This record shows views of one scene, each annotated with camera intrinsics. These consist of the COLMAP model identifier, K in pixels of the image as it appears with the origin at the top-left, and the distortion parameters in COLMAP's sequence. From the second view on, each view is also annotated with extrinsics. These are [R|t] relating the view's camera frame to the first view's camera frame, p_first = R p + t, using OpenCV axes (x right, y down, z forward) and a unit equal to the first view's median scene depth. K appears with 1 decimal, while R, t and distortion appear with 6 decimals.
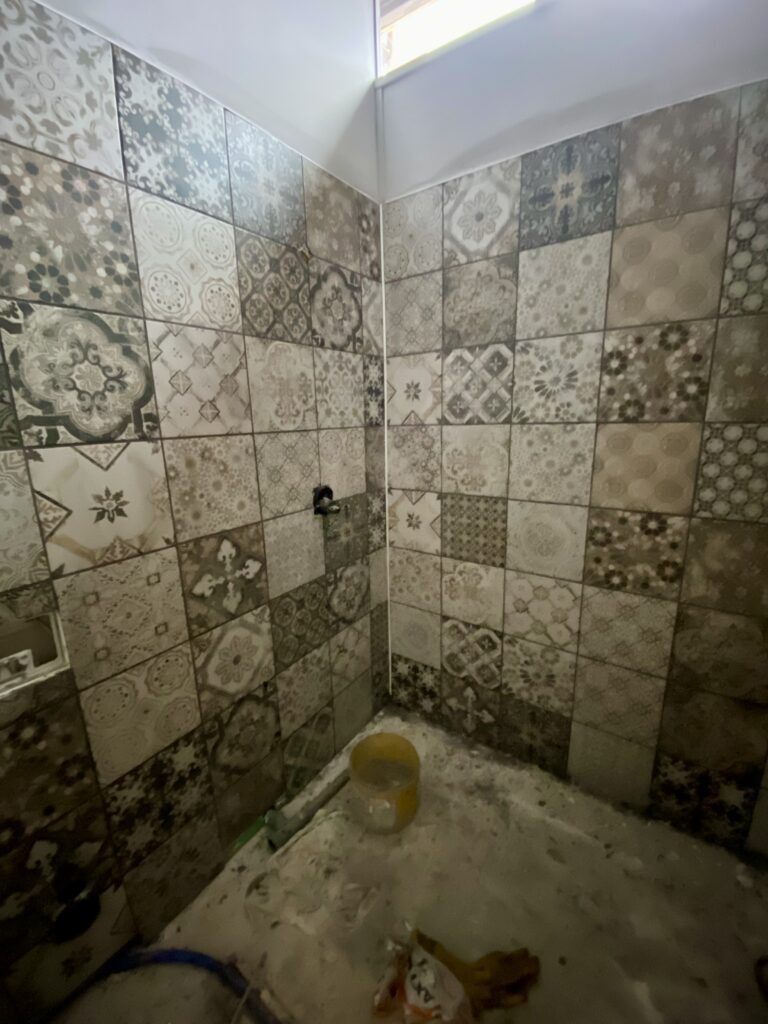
lens RADIAL K [[410.1, 0, 376.2], [0, 410.1, 517.2], [0, 0, 1]] dist [0.000013, -0.013266]
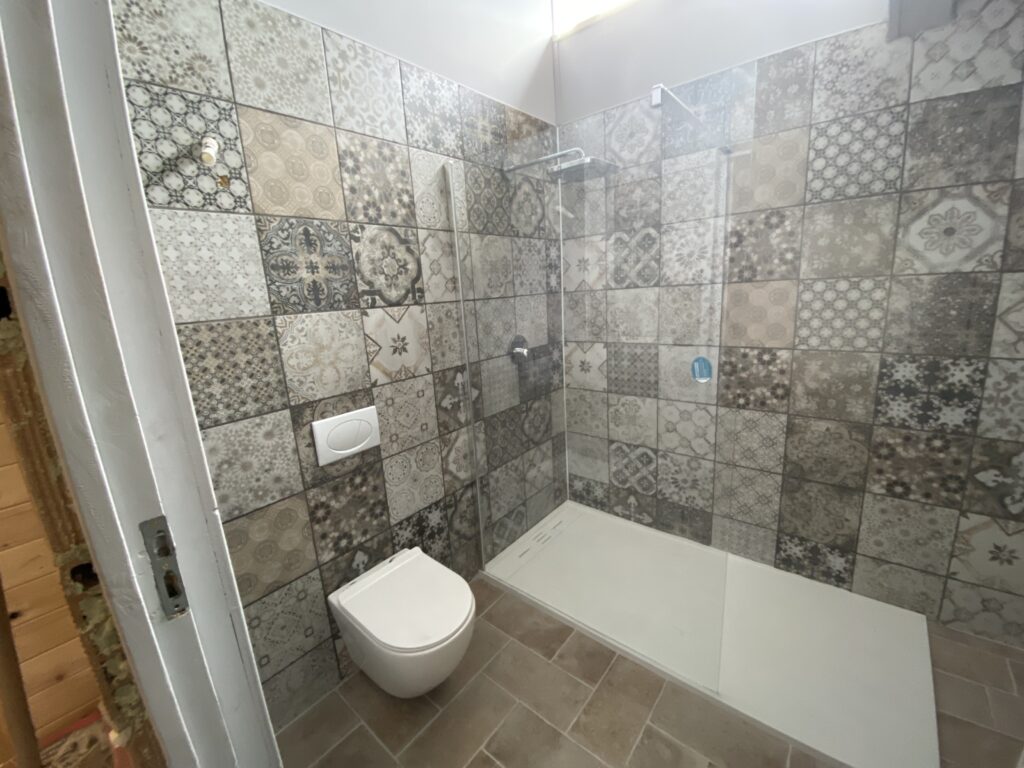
lens RADIAL K [[399.6, 0, 508.1], [0, 399.6, 386.8], [0, 0, 1]] dist [0.001993, -0.012552]
pose [[0.996263, -0.015774, -0.084923, -0.061304], [0.015644, 0.999875, -0.002196, 0.101267], [0.084947, 0.000859, 0.996385, -0.368946]]
